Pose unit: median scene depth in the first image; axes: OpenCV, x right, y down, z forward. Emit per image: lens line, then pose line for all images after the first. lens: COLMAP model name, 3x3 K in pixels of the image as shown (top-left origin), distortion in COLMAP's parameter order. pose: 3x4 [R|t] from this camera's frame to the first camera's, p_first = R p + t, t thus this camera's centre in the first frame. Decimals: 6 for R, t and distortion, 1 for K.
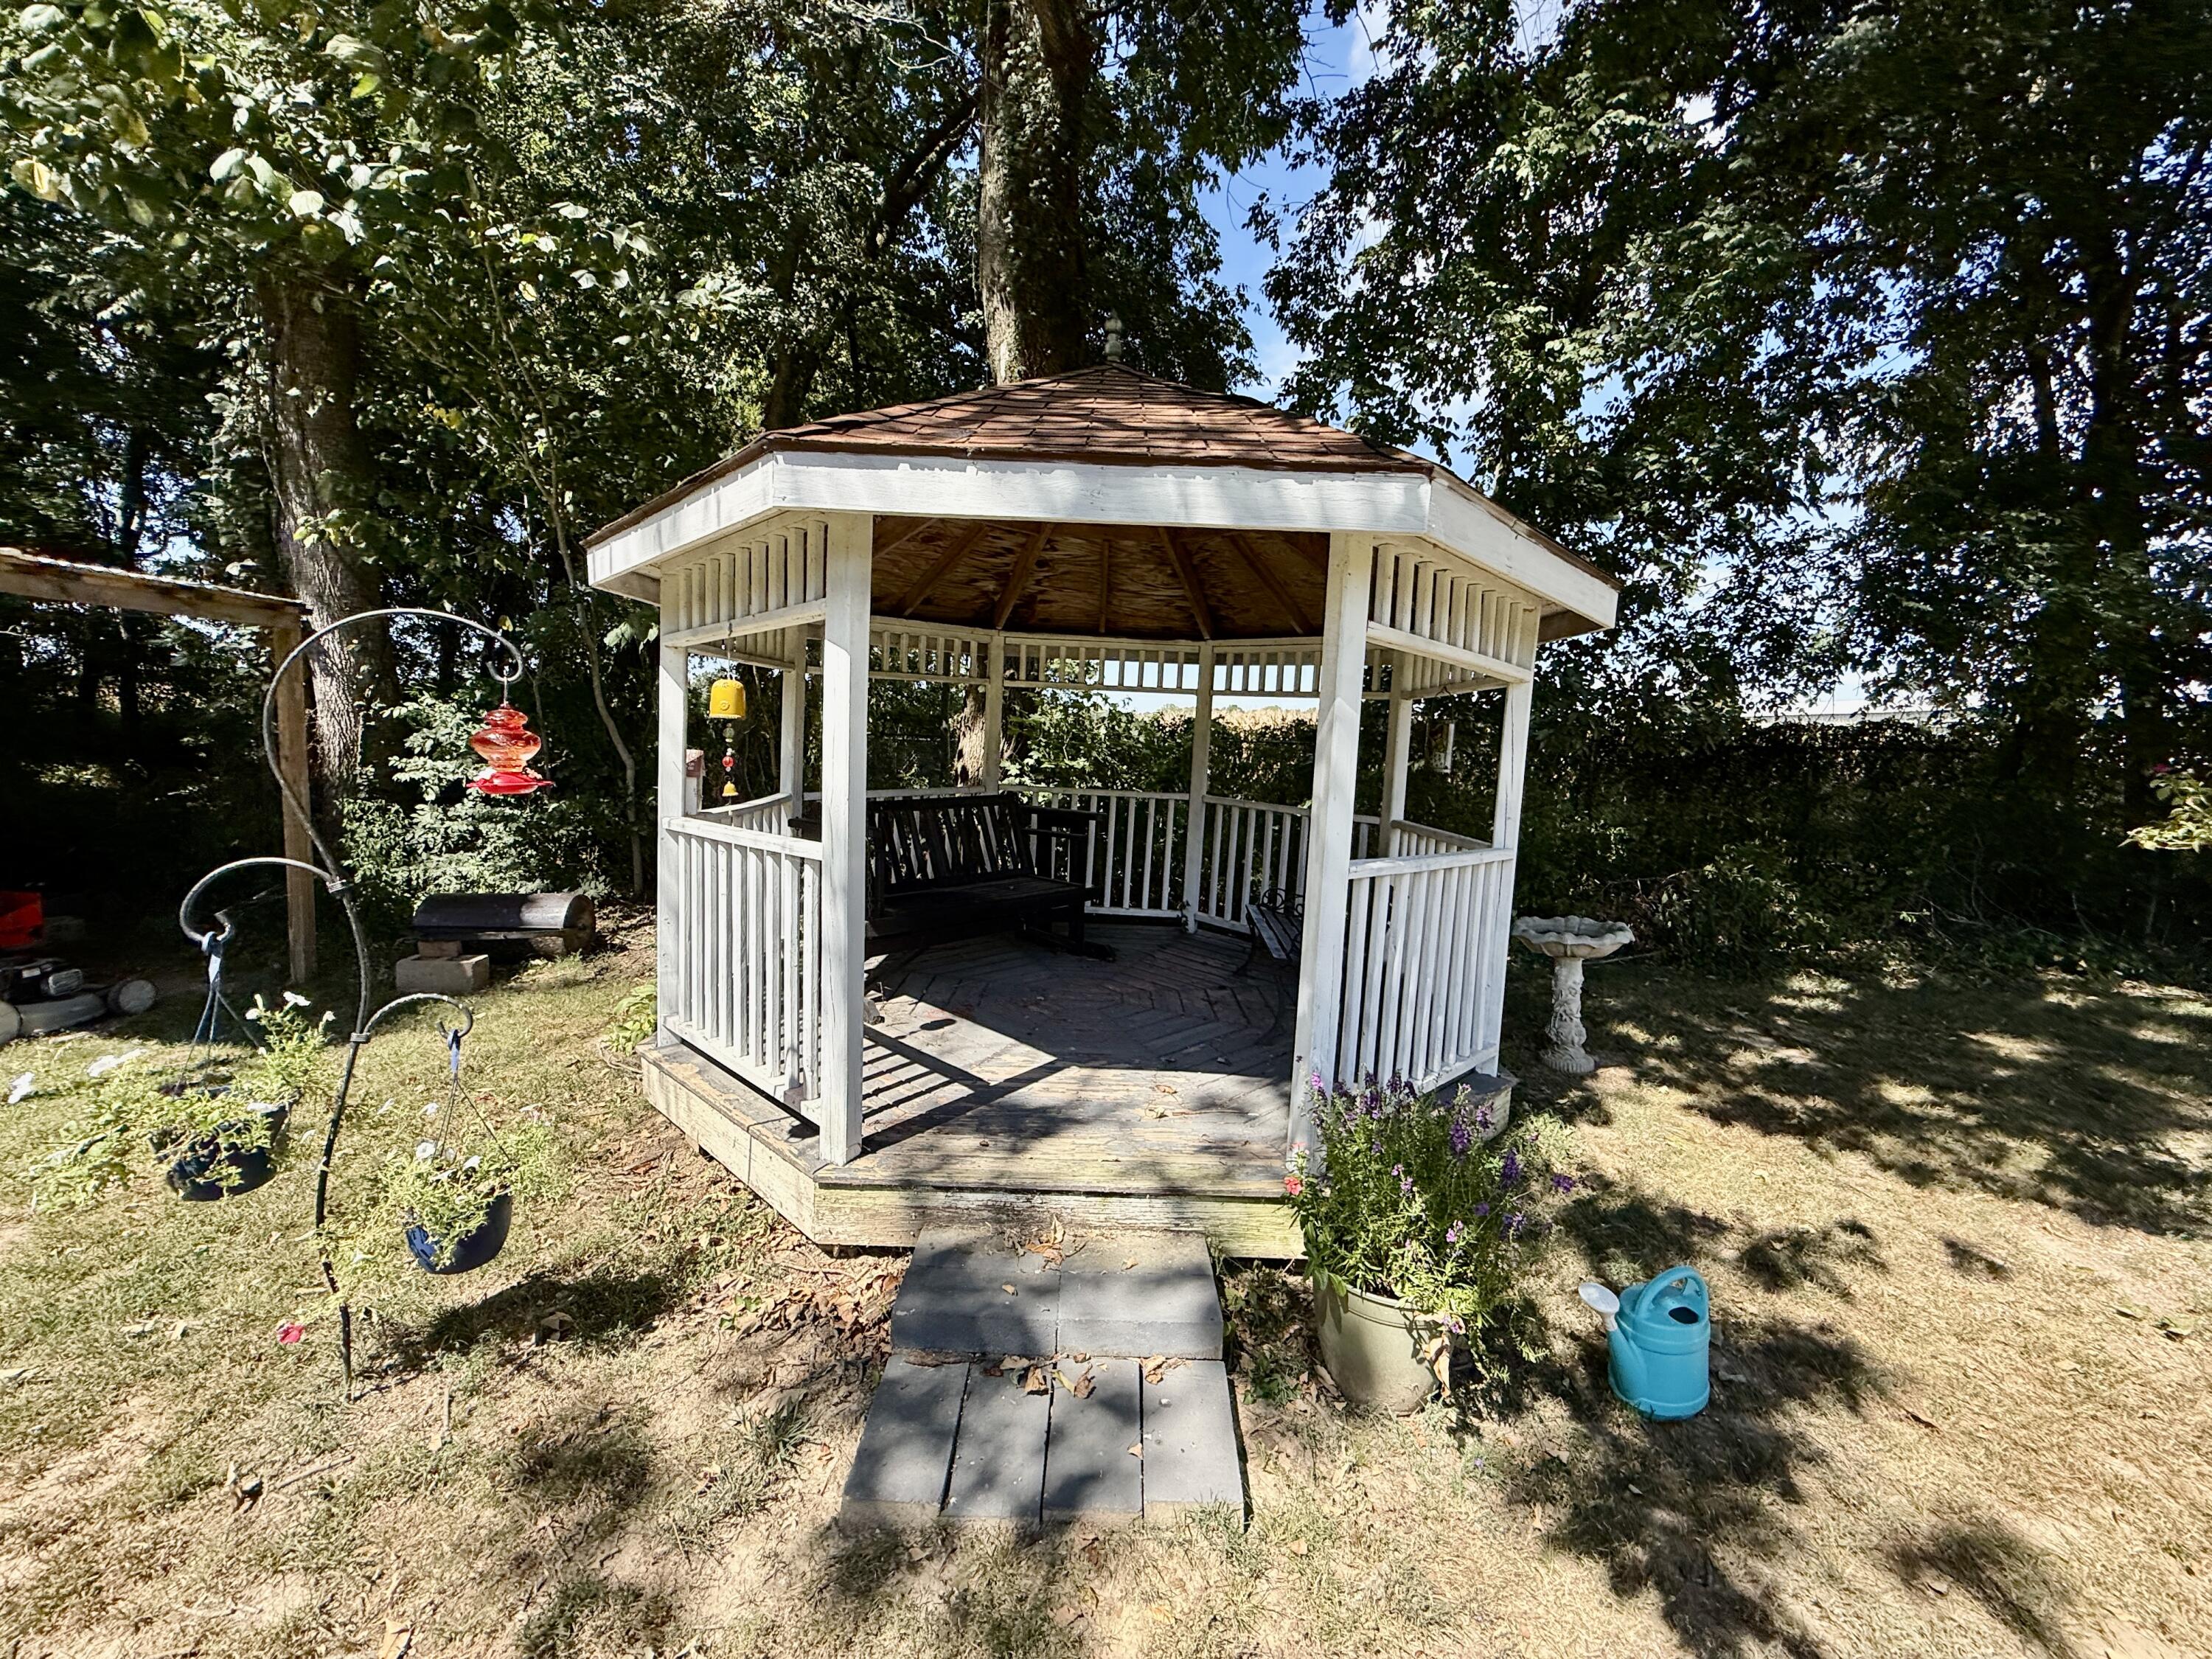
lens RADIAL K [[880.1, 0, 1104.9], [0, 880.1, 828.3], [0, 0, 1]] dist [0.000151, -0.000200]
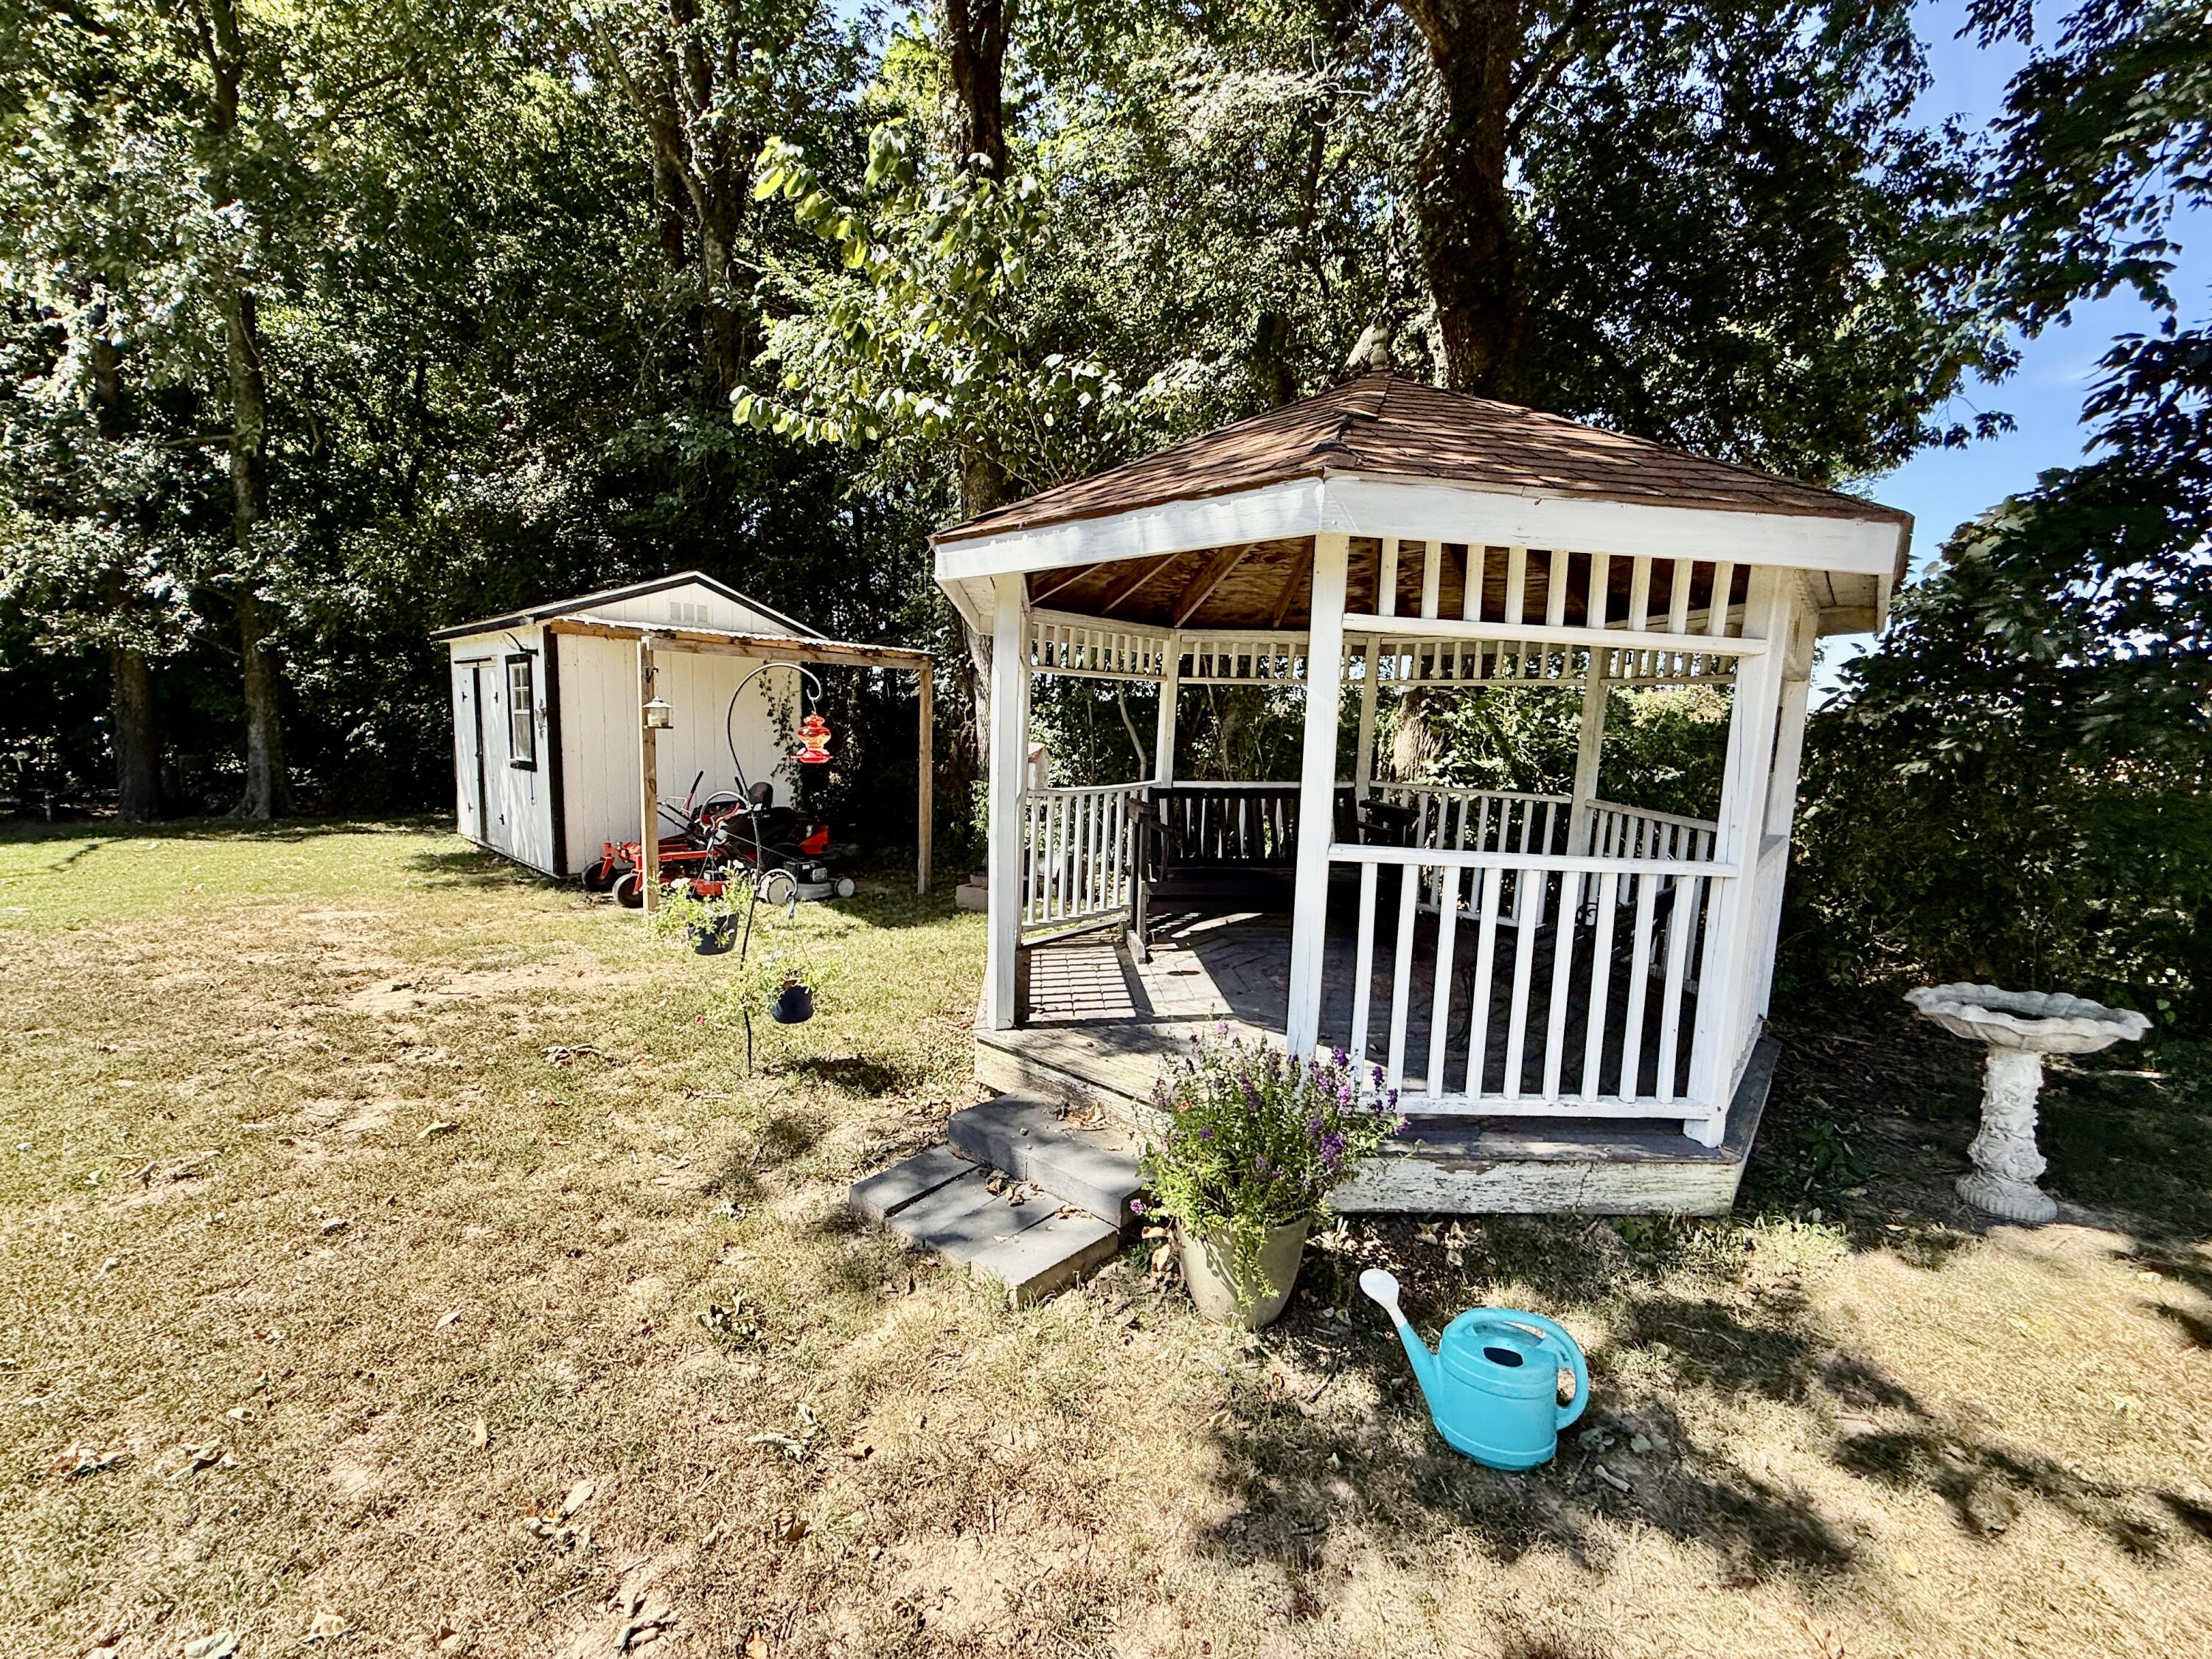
lens RADIAL K [[880.1, 0, 1104.8], [0, 880.1, 830.5], [0, 0, 1]] dist [0.000151, -0.000200]
pose [[0.754966, 0.062022, -0.652825, 0.588728], [-0.064846, 0.997699, 0.019795, 0.014947], [0.652550, 0.027389, 0.757250, 0.022791]]
